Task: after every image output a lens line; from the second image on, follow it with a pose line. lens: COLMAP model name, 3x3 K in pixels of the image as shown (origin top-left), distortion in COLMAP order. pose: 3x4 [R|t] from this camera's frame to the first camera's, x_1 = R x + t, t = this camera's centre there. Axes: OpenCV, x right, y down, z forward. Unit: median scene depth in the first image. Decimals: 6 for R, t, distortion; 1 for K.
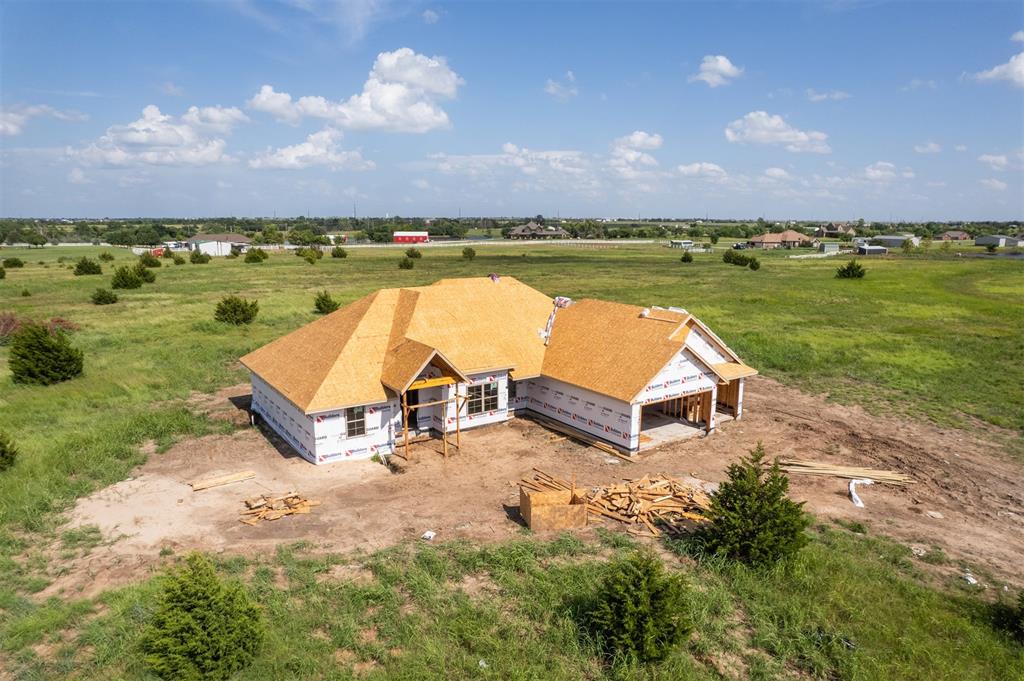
lens RADIAL K [[659.4, 0, 518.4], [0, 659.4, 348.3], [0, 0, 1]] dist [-0.083815, 0.077198]
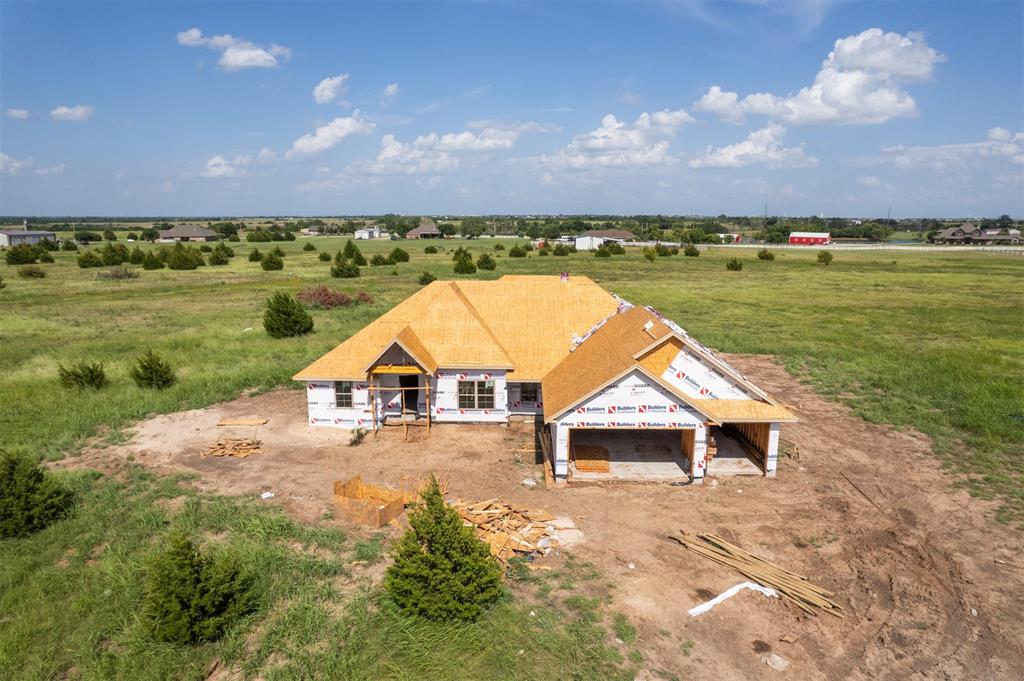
lens RADIAL K [[659.4, 0, 518.4], [0, 659.4, 348.3], [0, 0, 1]] dist [-0.083815, 0.077198]
pose [[0.810617, 0.114053, -0.574363, 0.566435], [-0.113089, 0.992875, 0.037553, -0.039072], [0.574553, 0.034513, 0.817739, 0.221882]]
